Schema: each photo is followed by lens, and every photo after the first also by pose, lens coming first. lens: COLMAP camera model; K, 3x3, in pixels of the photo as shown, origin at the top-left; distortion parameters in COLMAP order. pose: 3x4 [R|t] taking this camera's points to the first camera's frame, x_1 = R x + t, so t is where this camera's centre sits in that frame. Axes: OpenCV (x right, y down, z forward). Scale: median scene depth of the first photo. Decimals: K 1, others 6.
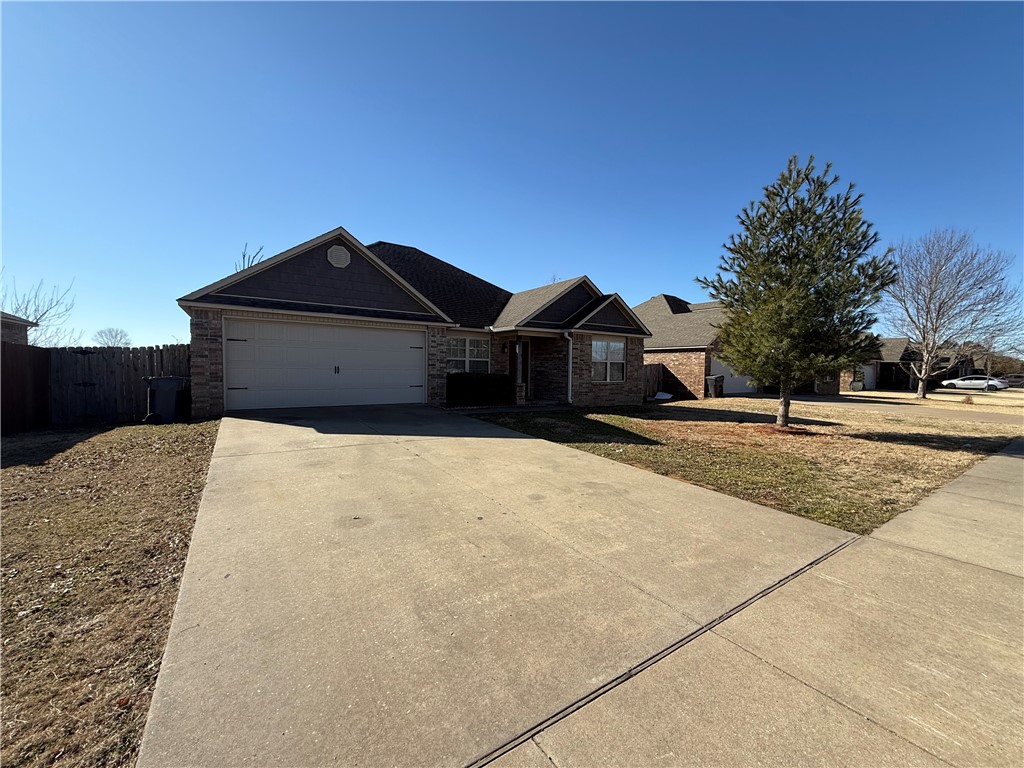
lens RADIAL K [[407.8, 0, 513.6], [0, 407.8, 381.6], [0, 0, 1]] dist [-0.002333, -0.000171]
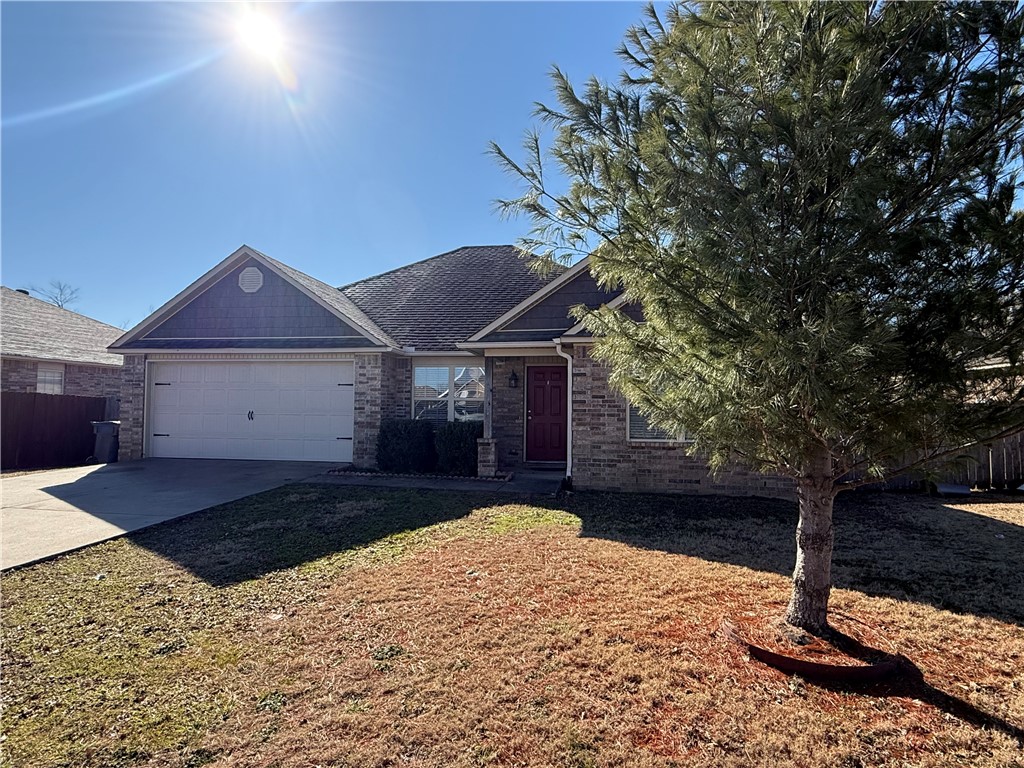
lens RADIAL K [[569.8, 0, 509.7], [0, 569.8, 382.7], [0, 0, 1]] dist [0.006295, 0.001715]
pose [[0.725524, -0.040316, -0.687015, 0.593938], [-0.021581, 0.996459, -0.081267, -0.010155], [0.687858, 0.073788, 0.722085, 0.424249]]
